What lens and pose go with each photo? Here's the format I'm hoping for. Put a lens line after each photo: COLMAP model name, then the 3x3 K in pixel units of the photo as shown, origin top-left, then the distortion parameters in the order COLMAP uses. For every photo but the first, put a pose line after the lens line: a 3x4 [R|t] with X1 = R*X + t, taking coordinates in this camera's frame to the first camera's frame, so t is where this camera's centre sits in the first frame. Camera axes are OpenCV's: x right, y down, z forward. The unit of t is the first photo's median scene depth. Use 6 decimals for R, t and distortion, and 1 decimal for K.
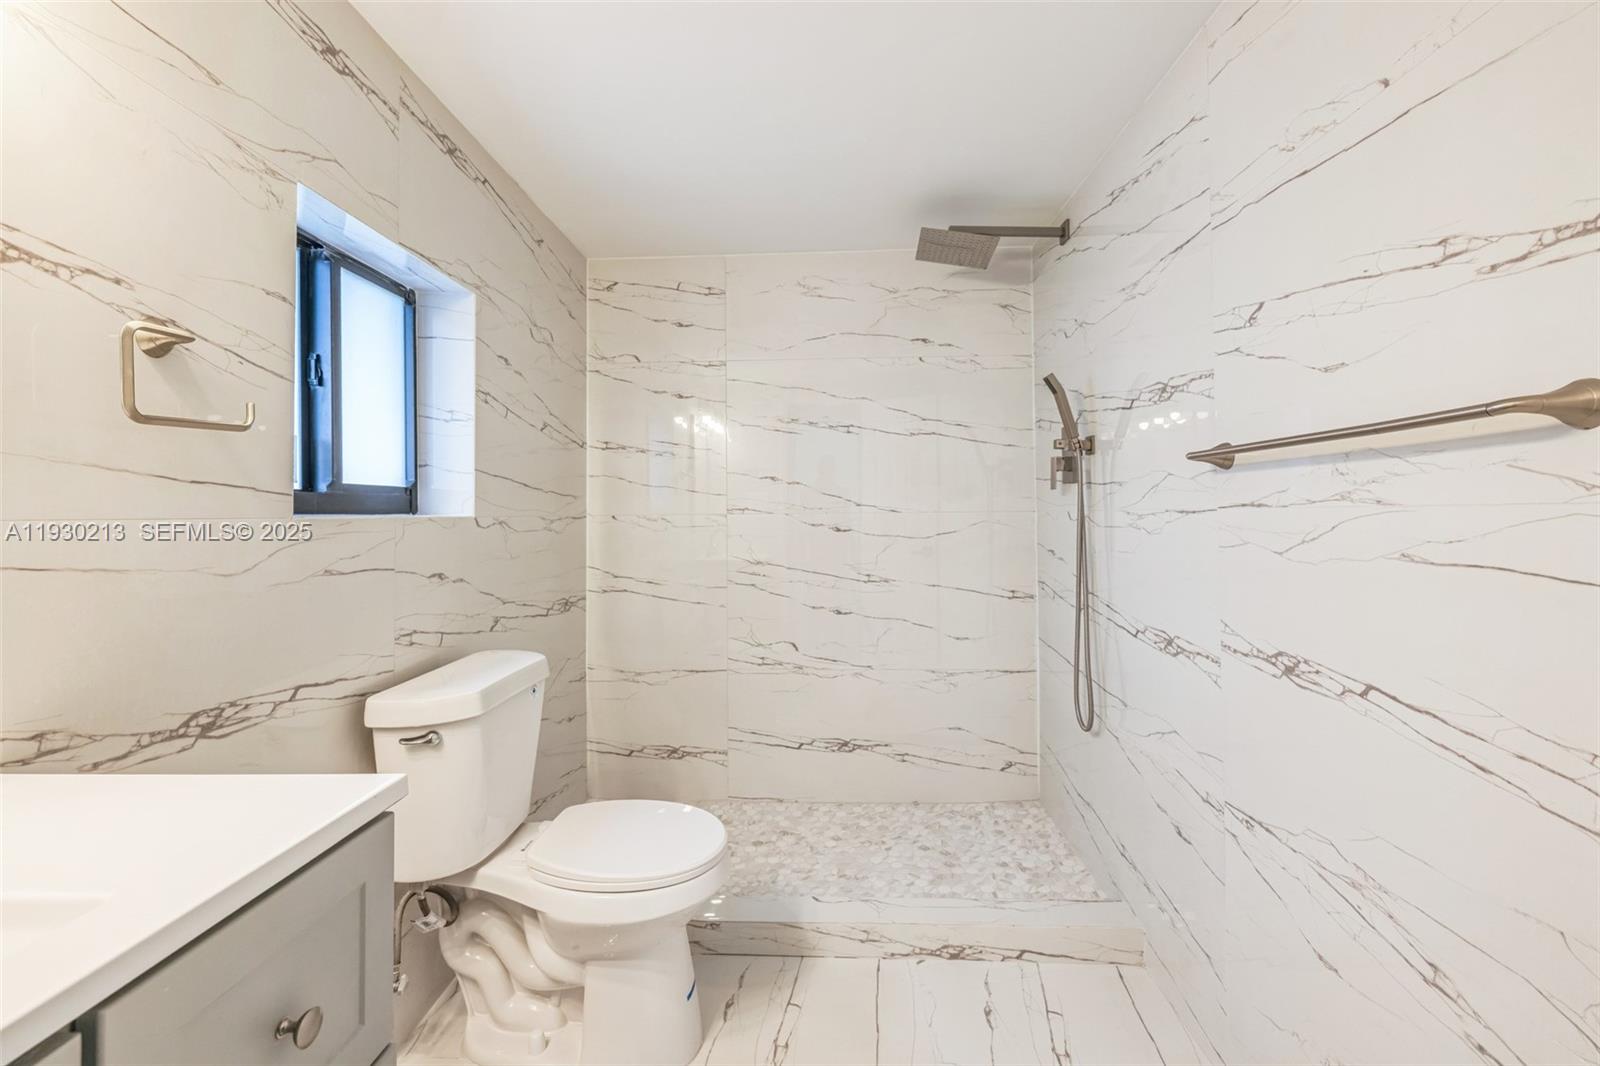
lens RADIAL K [[673.0, 0, 794.8], [0, 673.0, 524.8], [0, 0, 1]] dist [0.001450, 0.000705]
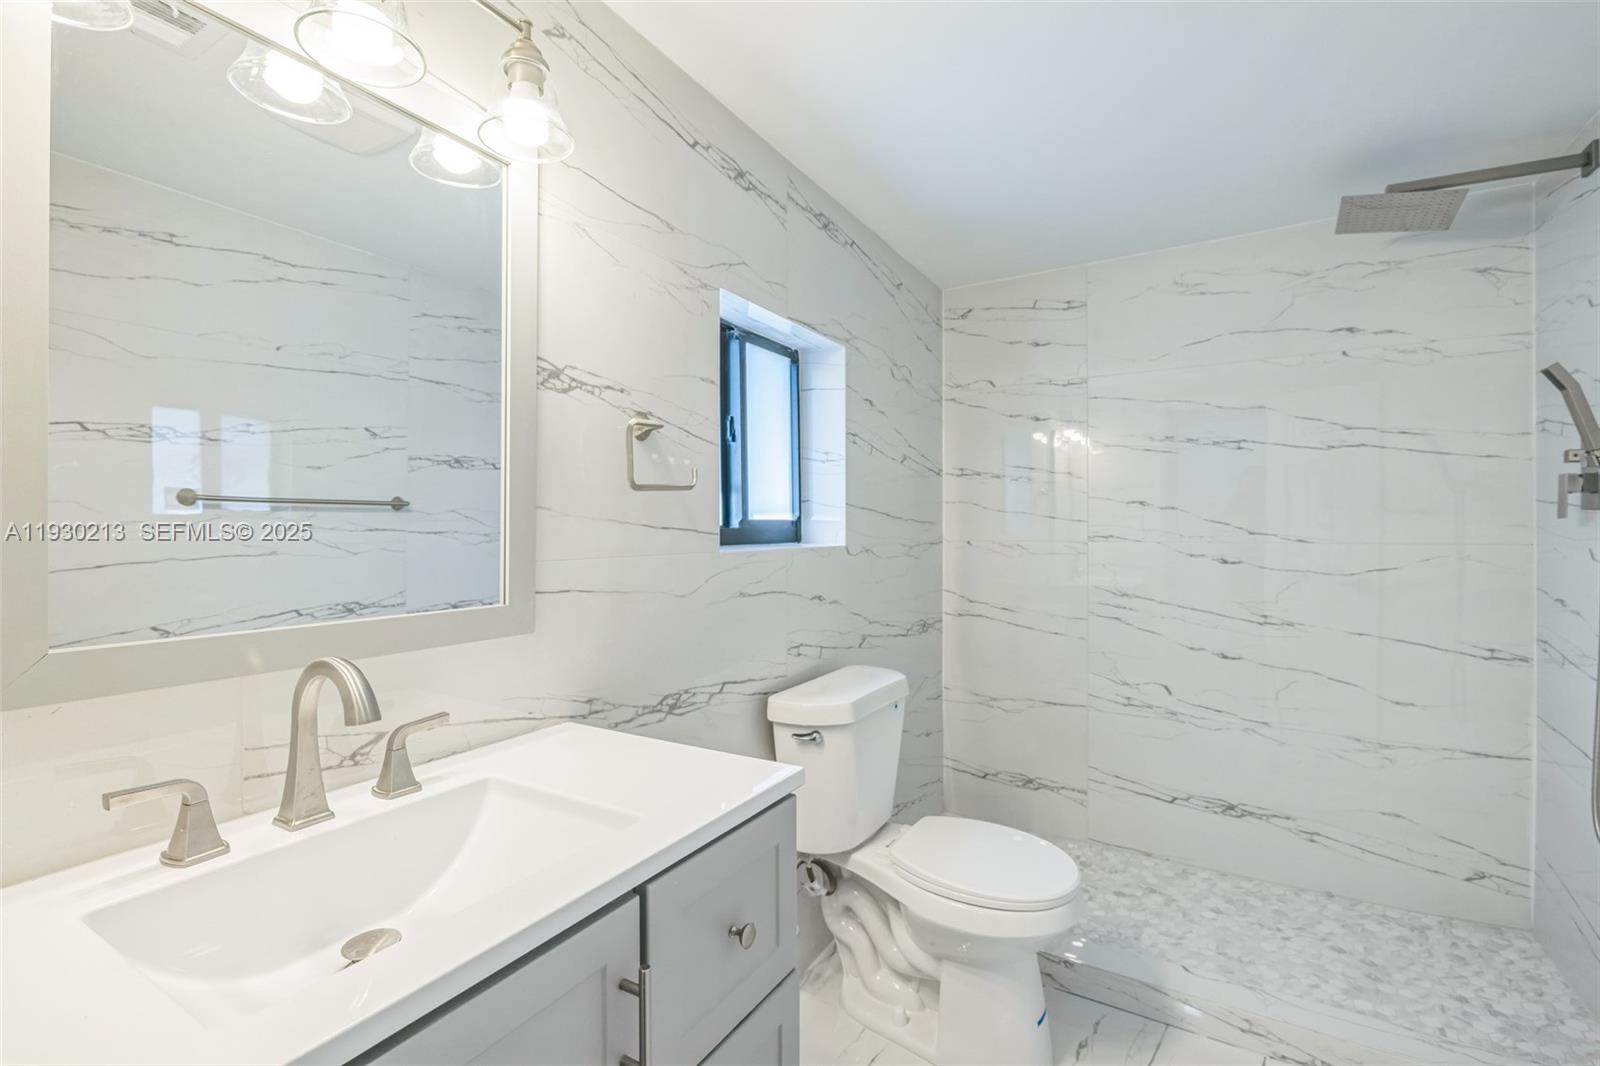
lens RADIAL K [[722.9, 0, 775.9], [0, 722.9, 532.4], [0, 0, 1]] dist [-0.005619, 0.001049]
pose [[0.862215, 0.002078, -0.506539, 0.043155], [0.005465, 0.999895, 0.013406, -0.054660], [0.506514, -0.014327, 0.862113, -0.118317]]
